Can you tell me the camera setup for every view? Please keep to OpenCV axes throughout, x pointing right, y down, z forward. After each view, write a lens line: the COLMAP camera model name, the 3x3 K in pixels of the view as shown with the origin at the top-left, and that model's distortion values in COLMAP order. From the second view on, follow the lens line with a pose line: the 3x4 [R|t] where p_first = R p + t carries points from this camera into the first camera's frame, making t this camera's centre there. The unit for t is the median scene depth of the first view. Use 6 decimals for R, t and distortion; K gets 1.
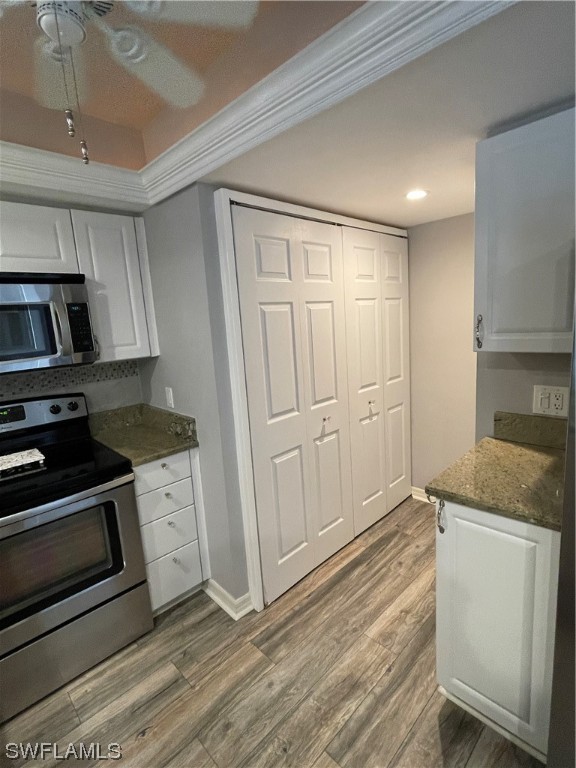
lens RADIAL K [[379.8, 0, 287.7], [0, 379.8, 382.8], [0, 0, 1]] dist [-0.009552, 0.005688]
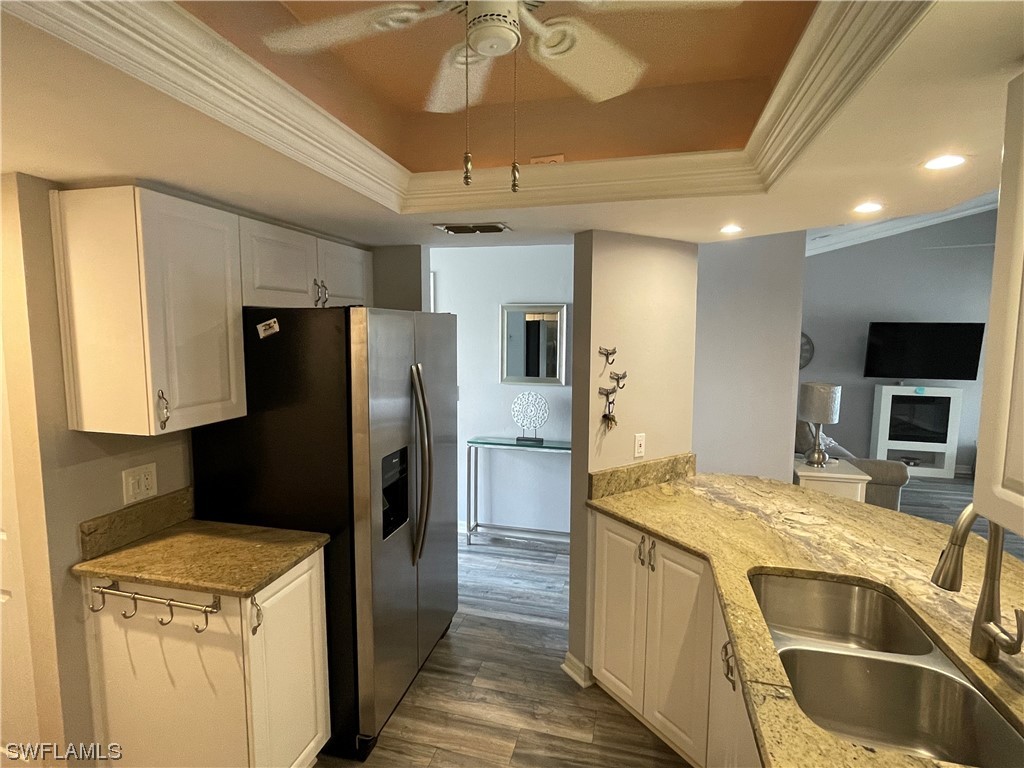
lens RADIAL K [[506.4, 0, 515.7], [0, 506.4, 379.2], [0, 0, 1]] dist [-0.009552, 0.005688]
pose [[-0.518756, -0.018984, 0.854712, -0.643226], [0.171118, 0.977217, 0.125562, -0.159541], [-0.837622, 0.211393, -0.503688, 0.692607]]
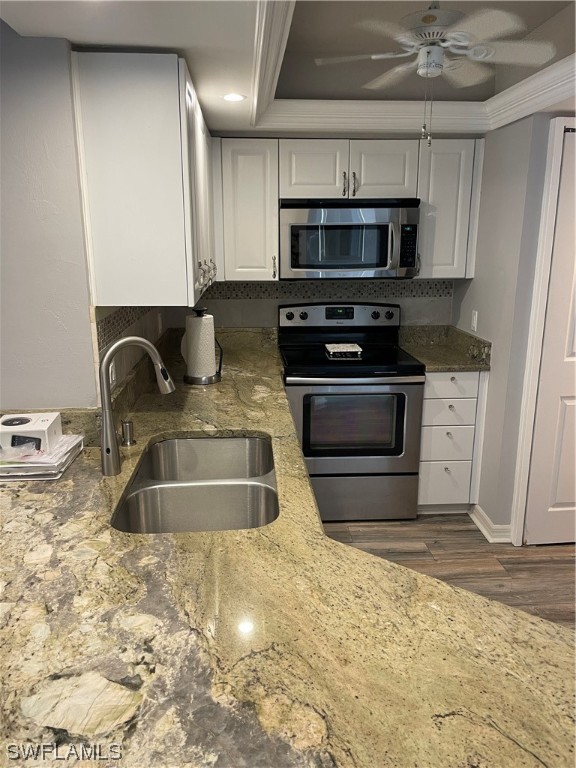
lens RADIAL K [[588.0, 0, 286.2], [0, 588.0, 381.8], [0, 0, 1]] dist [0.059518, -0.056217]
pose [[0.762379, 0.212007, -0.611418, 0.355513], [-0.157356, 0.977188, 0.142630, 0.060814], [0.627709, -0.012528, 0.778348, -0.634915]]
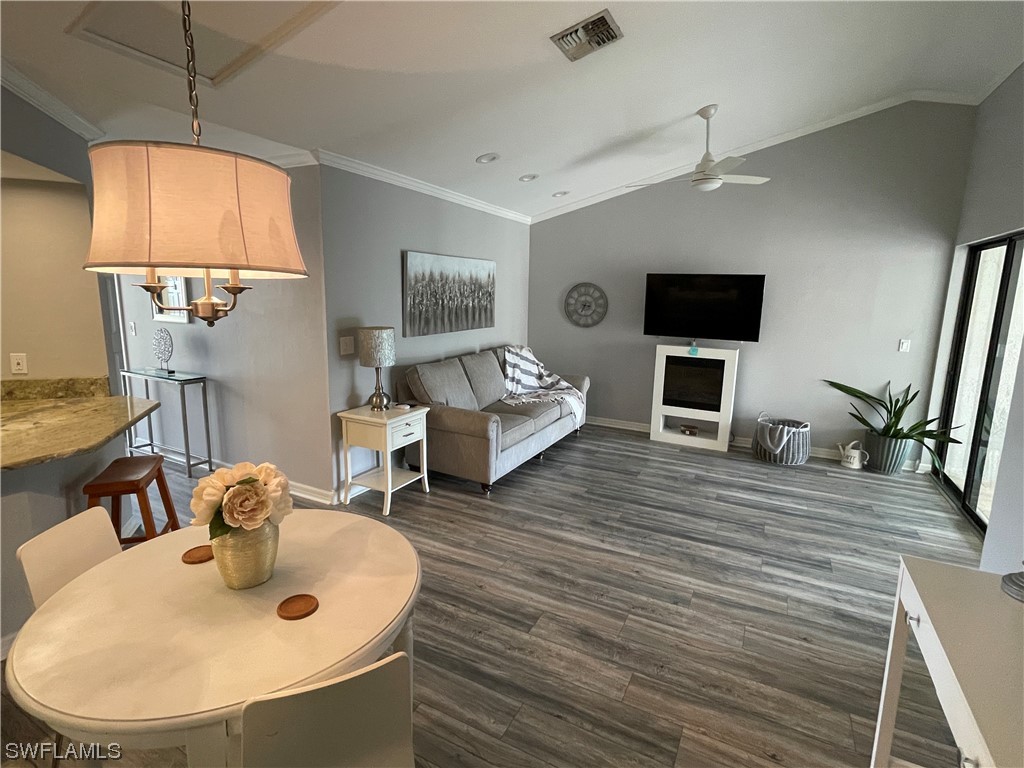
lens RADIAL K [[506.4, 0, 512.8], [0, 506.4, 376.0], [0, 0, 1]] dist [-0.009552, 0.005688]
pose [[-0.310118, -0.100973, 0.945321, -1.635341], [0.156891, 0.975275, 0.155642, 0.277706], [-0.937663, 0.196579, -0.286608, -1.225152]]
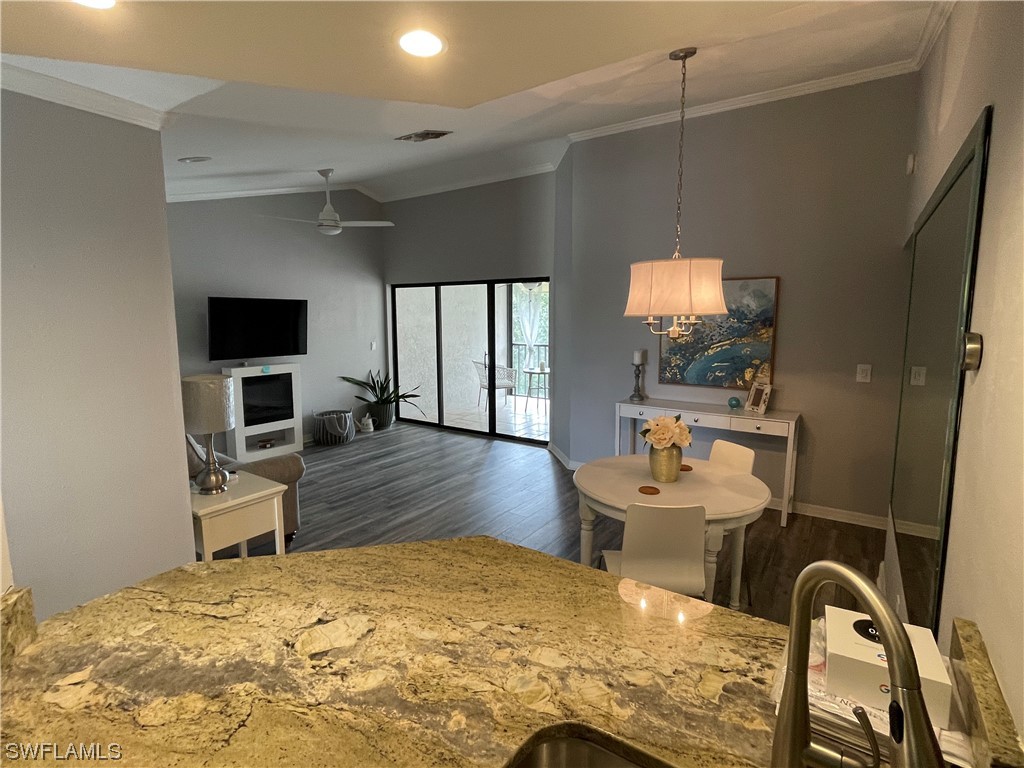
lens RADIAL K [[506.4, 0, 513.8], [0, 506.4, 374.8], [0, 0, 1]] dist [-0.009552, 0.005688]
pose [[-0.977462, 0.089875, -0.191024, -0.132615], [0.030797, 0.955878, 0.292144, -0.072887], [0.208852, 0.279676, -0.937103, 0.170125]]
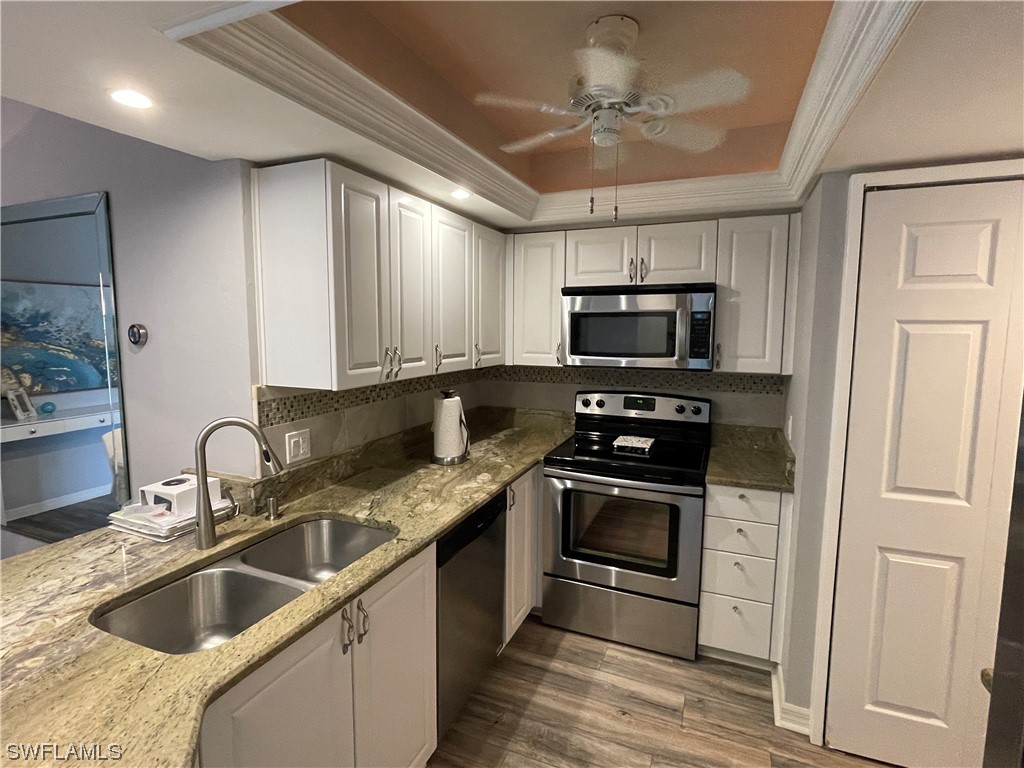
lens RADIAL K [[506.4, 0, 512.3], [0, 506.4, 379.2], [0, 0, 1]] dist [-0.009552, 0.005688]
pose [[0.385755, 0.162921, -0.908102, 0.502638], [-0.187509, 0.977586, 0.095735, -0.062364], [0.903346, 0.133347, 0.407658, 0.002075]]
